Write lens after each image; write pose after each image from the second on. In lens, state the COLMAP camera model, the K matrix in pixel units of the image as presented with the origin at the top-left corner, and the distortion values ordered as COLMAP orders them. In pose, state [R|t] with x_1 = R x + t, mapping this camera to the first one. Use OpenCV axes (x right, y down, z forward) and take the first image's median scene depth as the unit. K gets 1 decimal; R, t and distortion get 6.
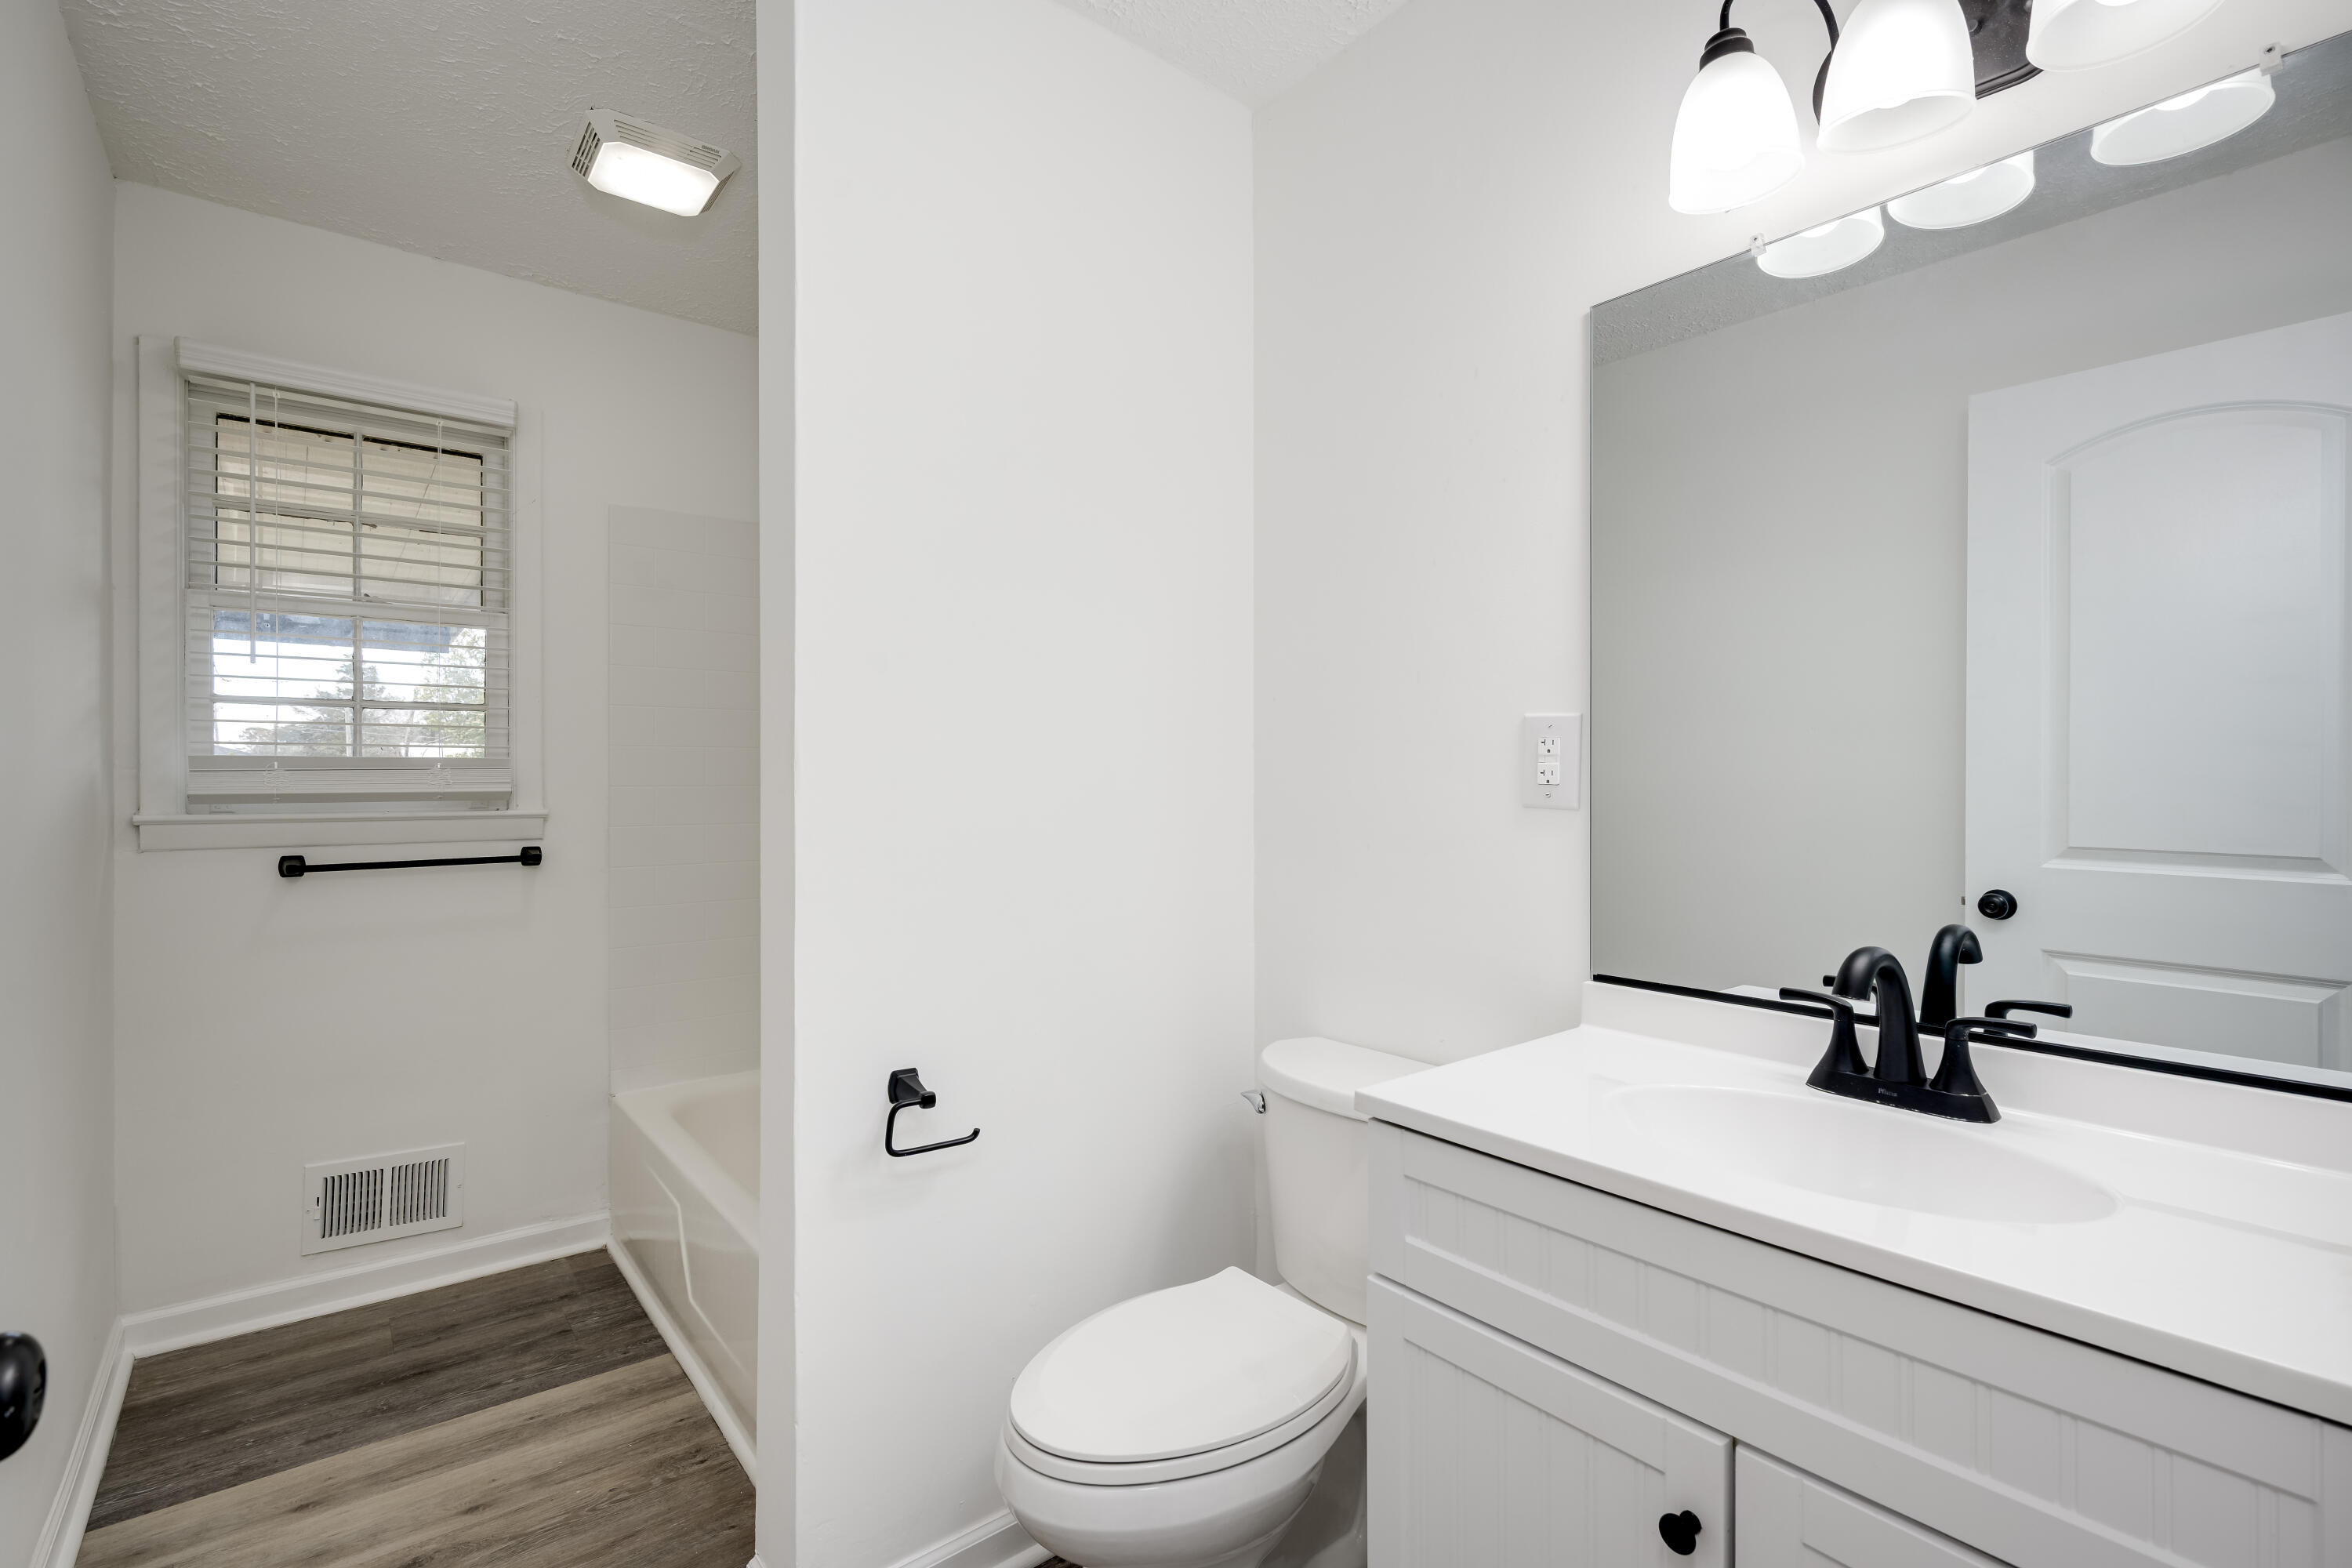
lens RADIAL K [[1092.6, 0, 1172.4], [0, 1092.6, 779.2], [0, 0, 1]] dist [0.000814, -0.000687]
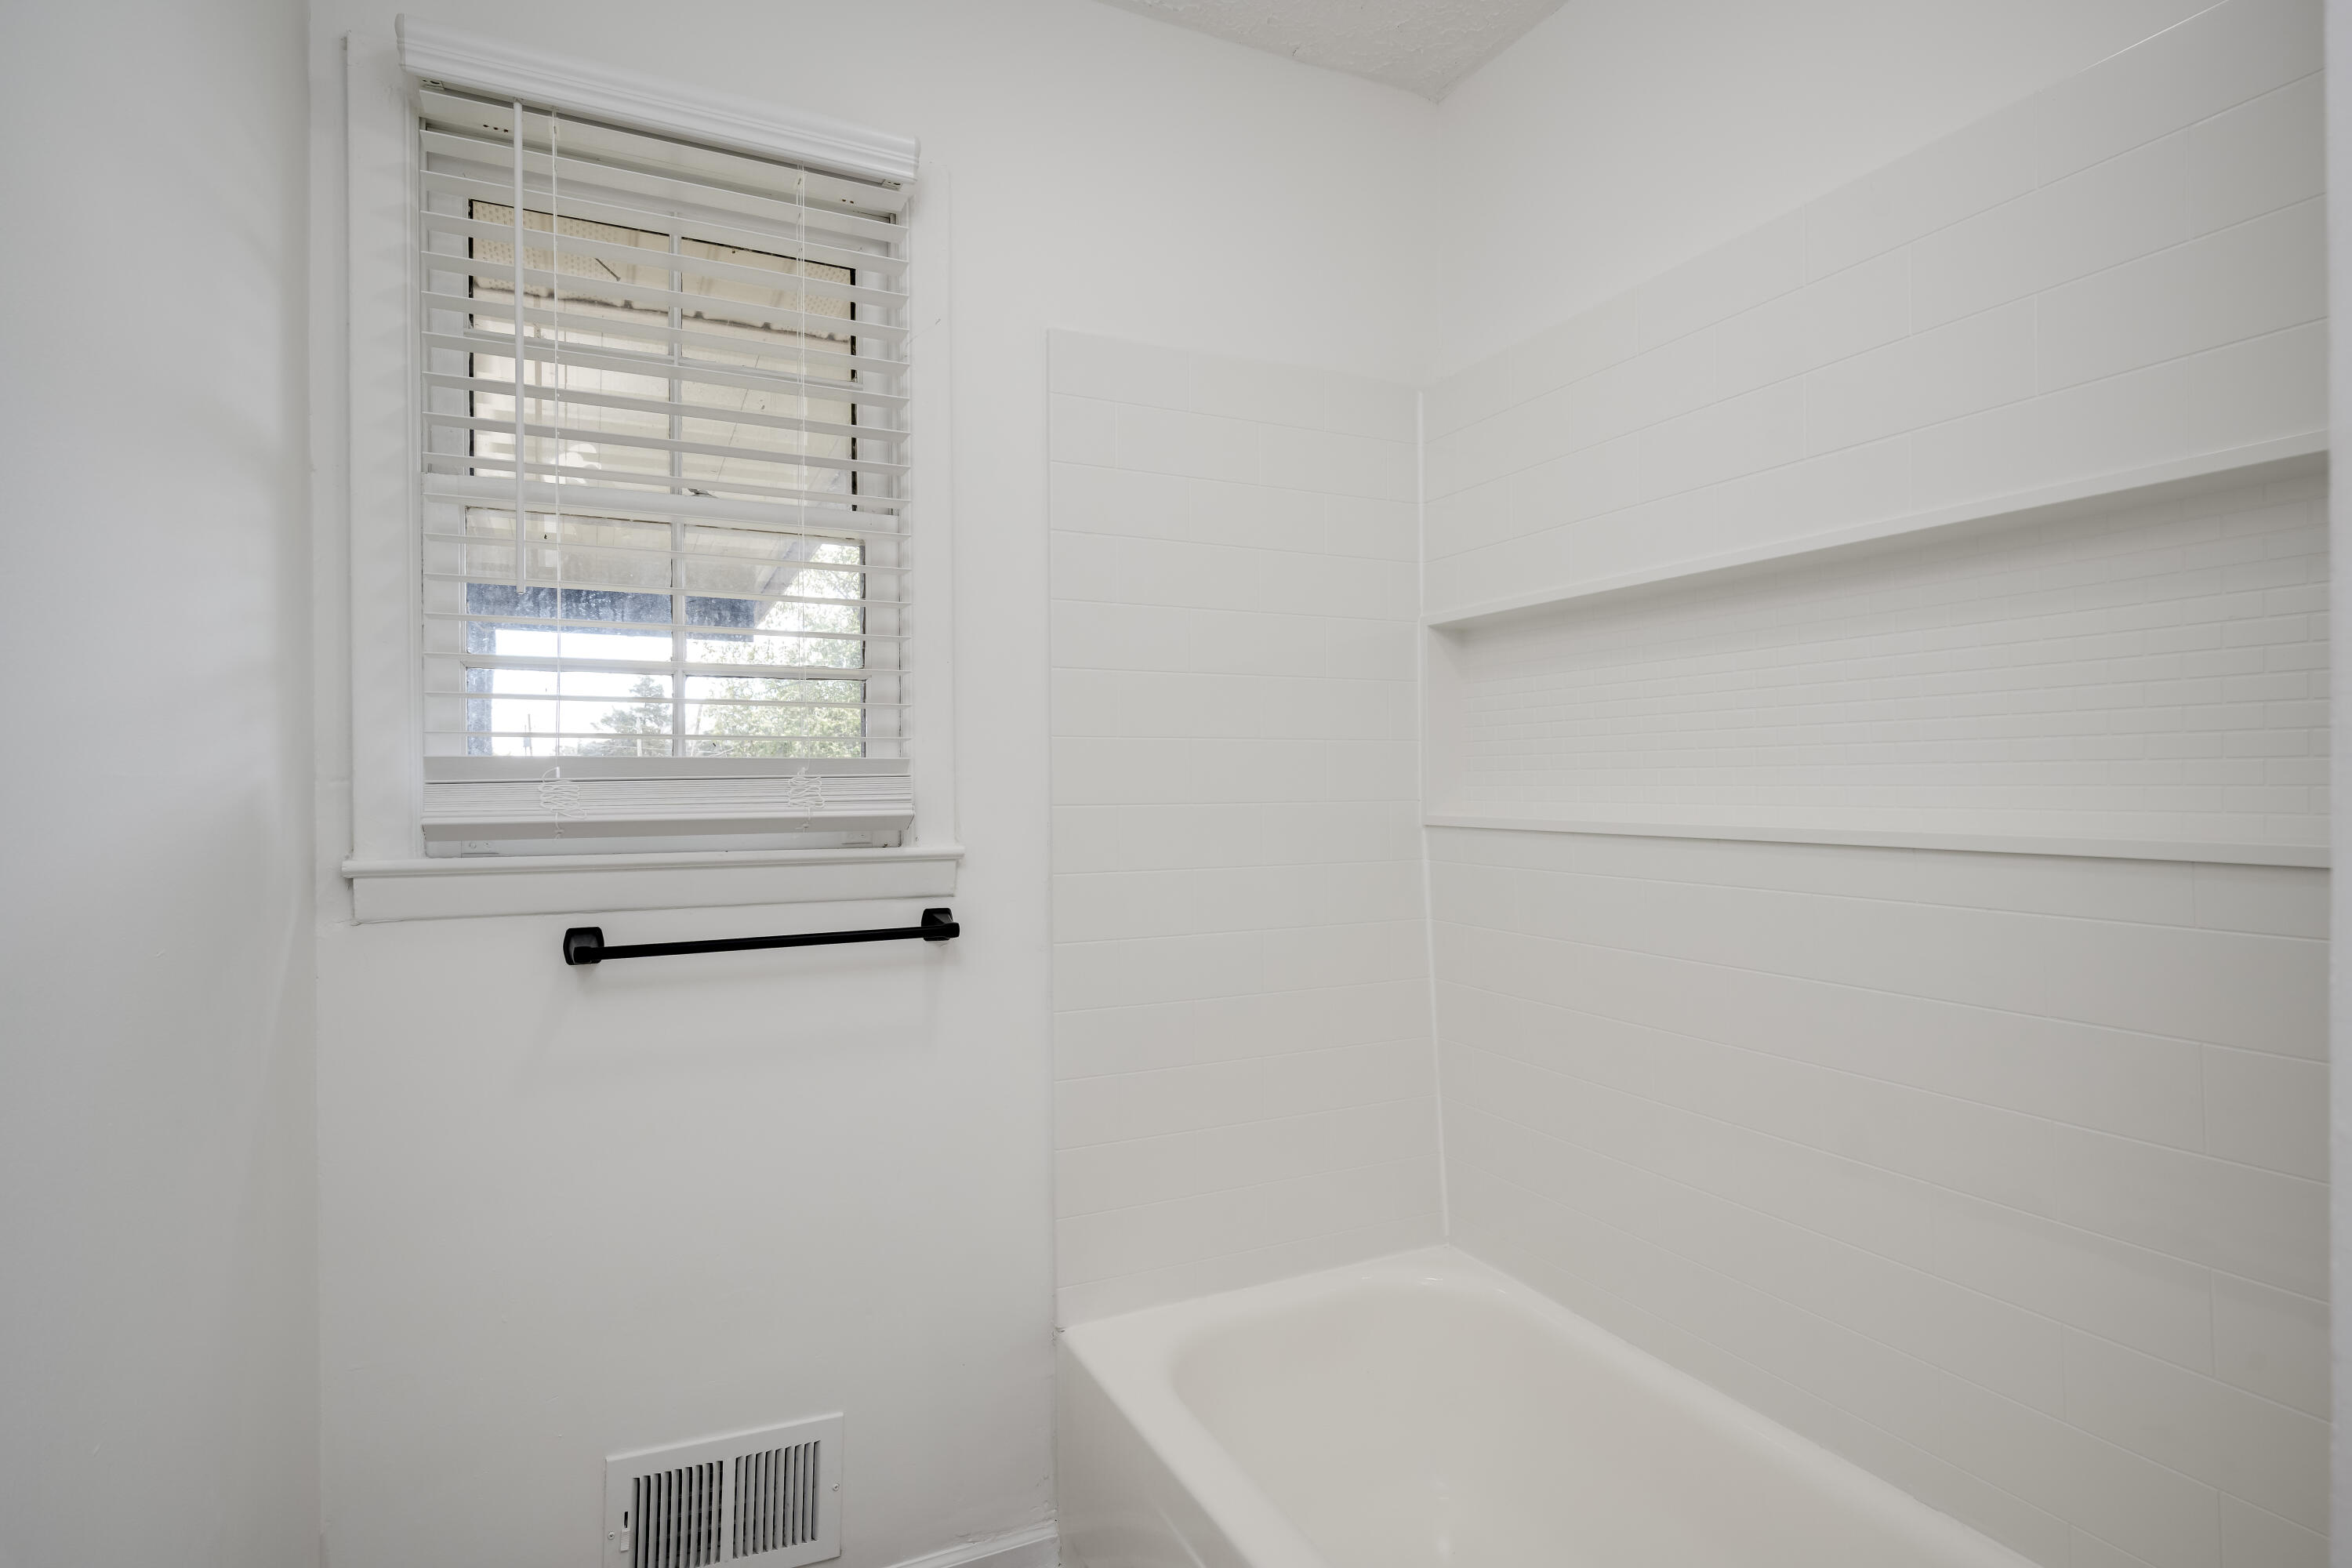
lens RADIAL K [[1197.2, 0, 1179.3], [0, 1197.2, 793.6], [0, 0, 1]] dist [0.001402, -0.001303]
pose [[0.972915, -0.013221, -0.230786, -0.341152], [0.011175, 0.999886, -0.010172, 0.008230], [0.230894, 0.007318, 0.972951, 0.442137]]
